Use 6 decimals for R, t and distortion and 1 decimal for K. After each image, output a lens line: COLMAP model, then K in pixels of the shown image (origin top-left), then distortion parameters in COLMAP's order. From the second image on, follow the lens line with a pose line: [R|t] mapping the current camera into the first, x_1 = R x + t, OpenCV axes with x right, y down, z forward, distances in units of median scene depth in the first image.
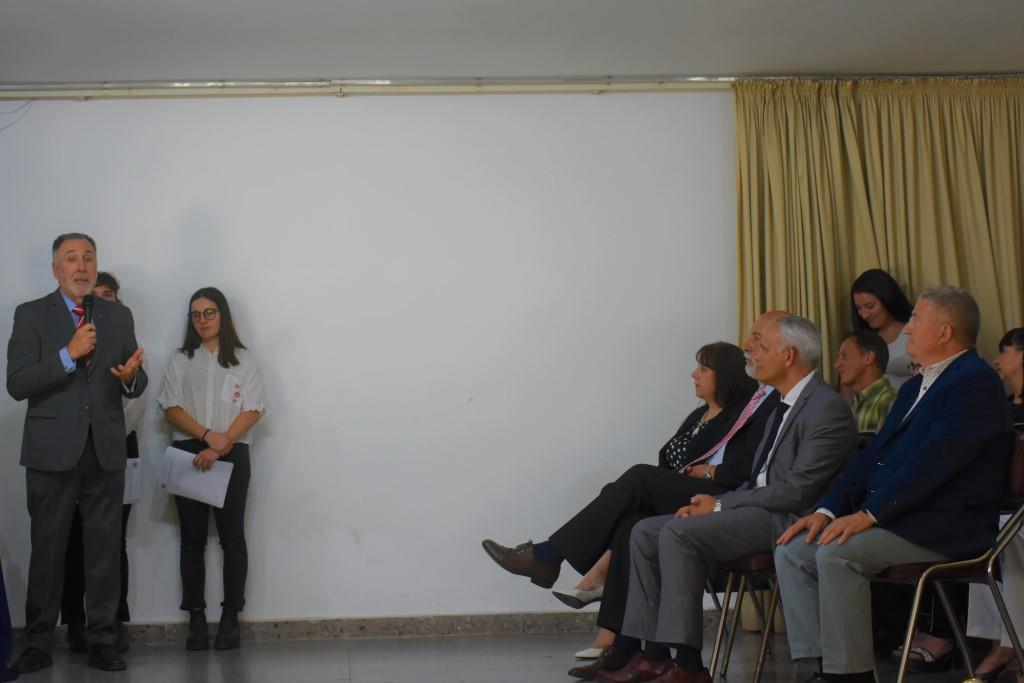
lens RADIAL K [[1934.8, 0, 453.1], [0, 1934.8, 321.9], [0, 0, 1]] dist [-0.002387, 0.000000]
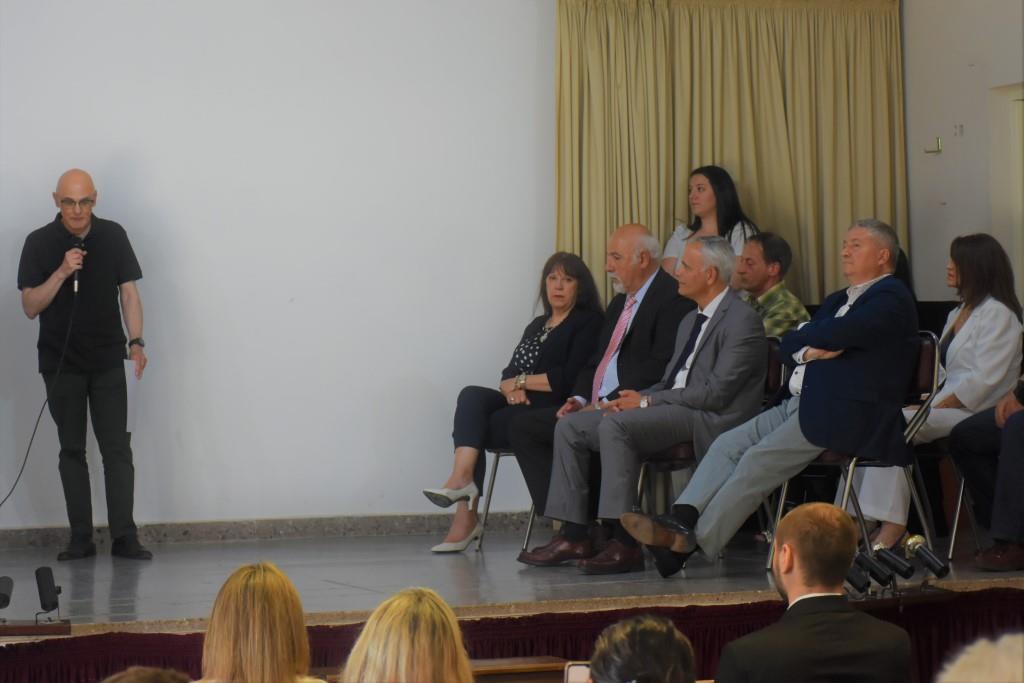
lens RADIAL K [[2758.9, 0, 509.3], [0, 2758.9, 342.0], [0, 0, 1]] dist [-0.095844, 0.000000]
pose [[0.962477, 0.008672, 0.271226, -0.268726], [-0.025737, 0.997901, 0.059423, -0.025303], [-0.270141, -0.064174, 0.960680, -0.378542]]
